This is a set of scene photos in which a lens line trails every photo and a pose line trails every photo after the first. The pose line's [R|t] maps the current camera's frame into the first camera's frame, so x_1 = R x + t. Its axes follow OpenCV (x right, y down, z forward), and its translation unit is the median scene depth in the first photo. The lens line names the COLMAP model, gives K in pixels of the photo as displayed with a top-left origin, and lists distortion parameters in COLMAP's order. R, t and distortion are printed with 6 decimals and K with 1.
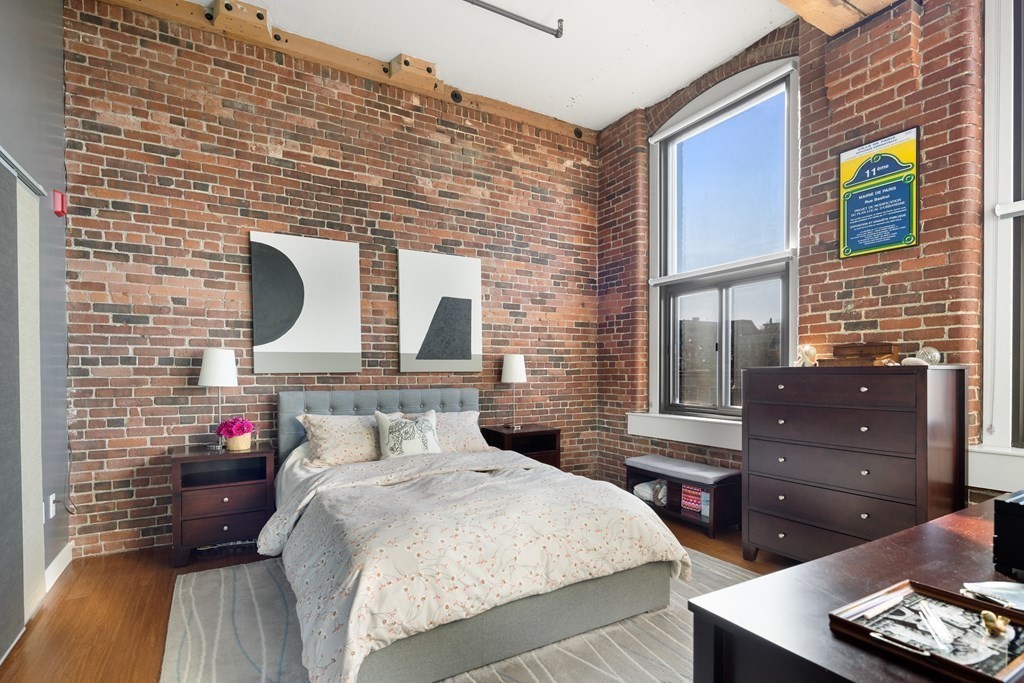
lens RADIAL K [[499.8, 0, 511.7], [0, 499.8, 378.8], [0, 0, 1]] dist [0.001193, -0.001447]
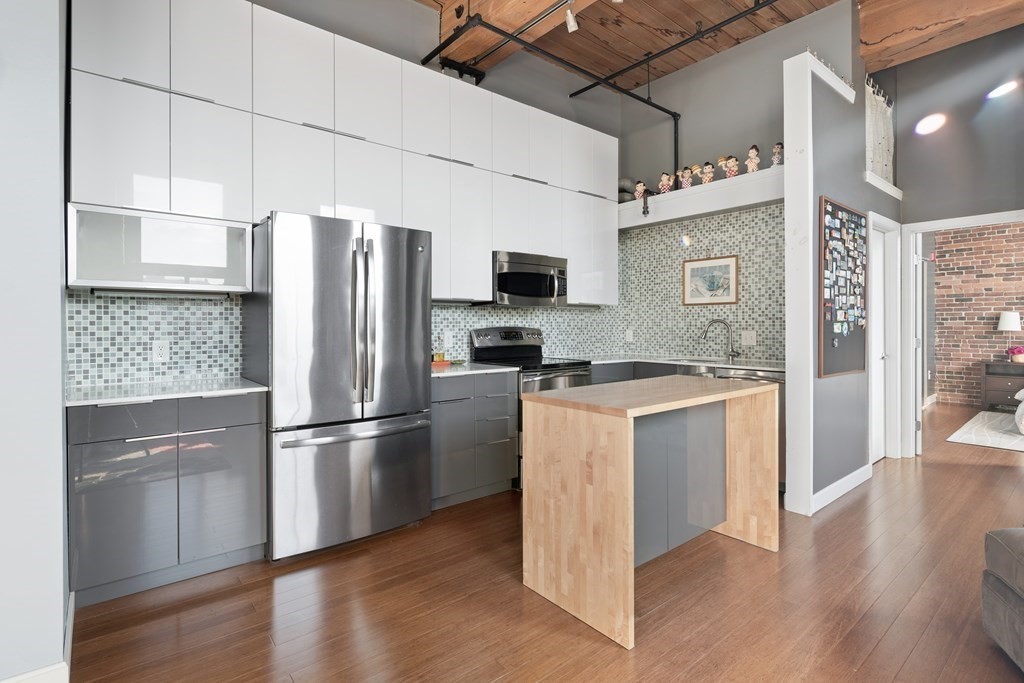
lens RADIAL K [[496.7, 0, 509.1], [0, 496.7, 325.5], [0, 0, 1]] dist [0.001979, -0.001040]
pose [[0.152621, 0.003622, -0.988278, 0.922541], [-0.010433, 0.999943, 0.002054, 0.010072], [0.988230, 0.009997, 0.152650, -1.104011]]
